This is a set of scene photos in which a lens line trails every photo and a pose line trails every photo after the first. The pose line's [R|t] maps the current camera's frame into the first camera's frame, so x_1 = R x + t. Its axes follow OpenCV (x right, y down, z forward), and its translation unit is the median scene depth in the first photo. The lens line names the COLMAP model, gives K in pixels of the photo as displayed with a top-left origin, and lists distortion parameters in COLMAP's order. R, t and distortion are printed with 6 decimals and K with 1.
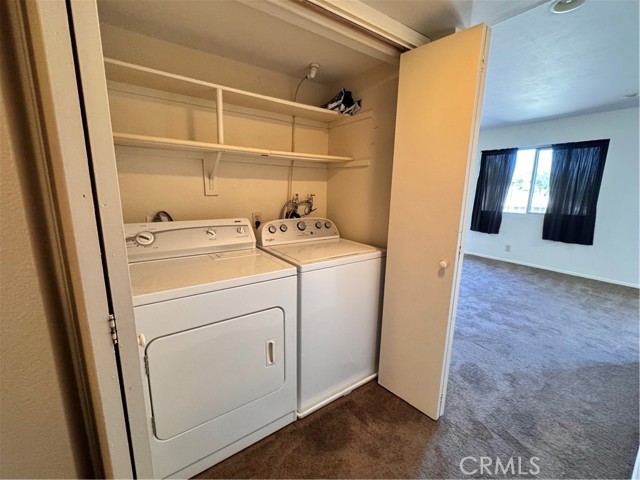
lens RADIAL K [[262.6, 0, 320.0], [0, 262.6, 240.0], [0, 0, 1]] dist [-0.000216, -0.000026]
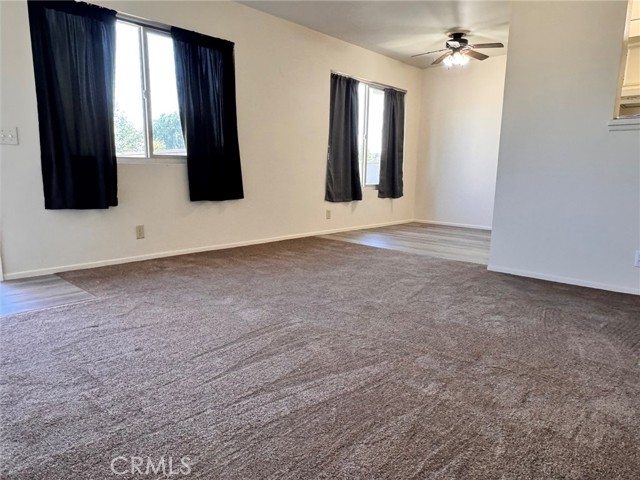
lens RADIAL K [[425.5, 0, 320.0], [0, 425.5, 240.0], [0, 0, 1]] dist [0.001620, 0.000708]
pose [[-0.205092, -0.181002, 0.961860, -0.098168], [0.168870, 0.961469, 0.216935, -0.070308], [-0.964064, 0.206921, -0.166624, 0.844773]]
